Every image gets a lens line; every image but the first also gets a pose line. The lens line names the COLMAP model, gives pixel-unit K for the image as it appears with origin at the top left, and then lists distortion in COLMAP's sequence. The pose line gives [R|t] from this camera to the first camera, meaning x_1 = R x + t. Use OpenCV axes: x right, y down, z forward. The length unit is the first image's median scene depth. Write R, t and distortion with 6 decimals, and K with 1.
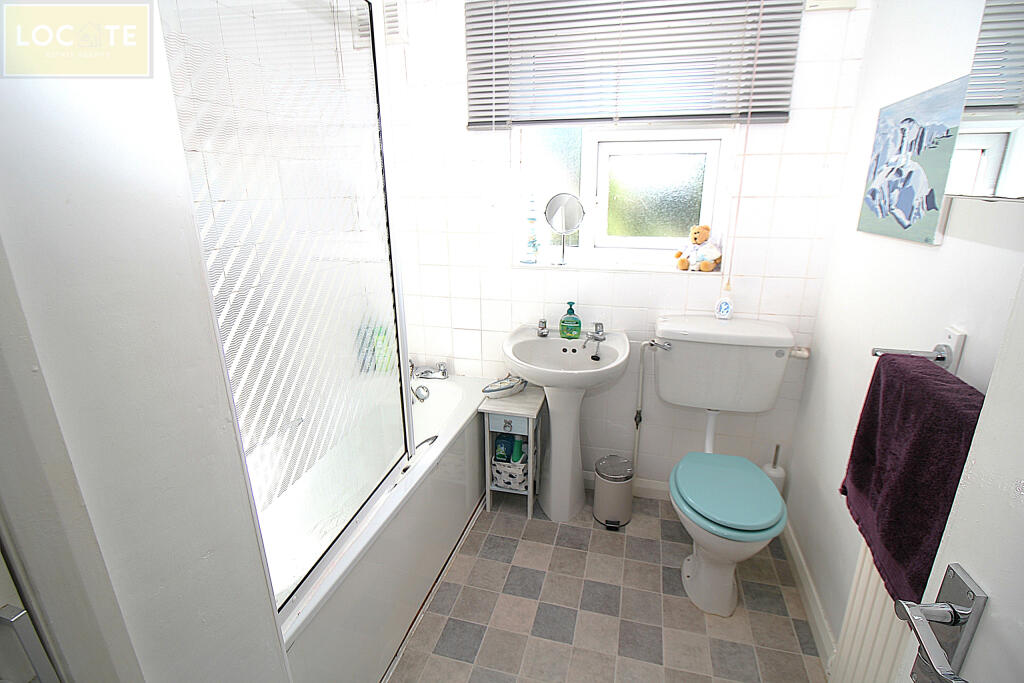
lens RADIAL K [[484.9, 0, 522.0], [0, 484.9, 339.2], [0, 0, 1]] dist [-0.004244, -0.000881]
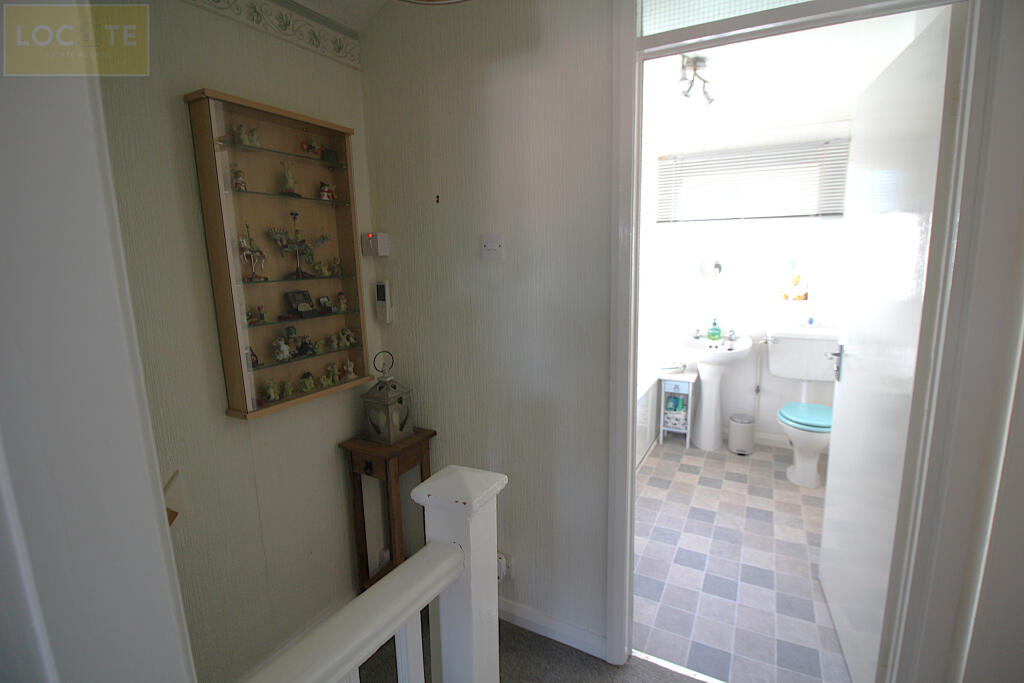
lens RADIAL K [[484.9, 0, 522.0], [0, 484.9, 339.2], [0, 0, 1]] dist [-0.004244, -0.000881]
pose [[0.976481, 0.020790, -0.214599, -0.197191], [-0.048938, 0.990733, -0.126701, 0.248370], [0.209976, 0.134223, 0.968449, -0.804577]]
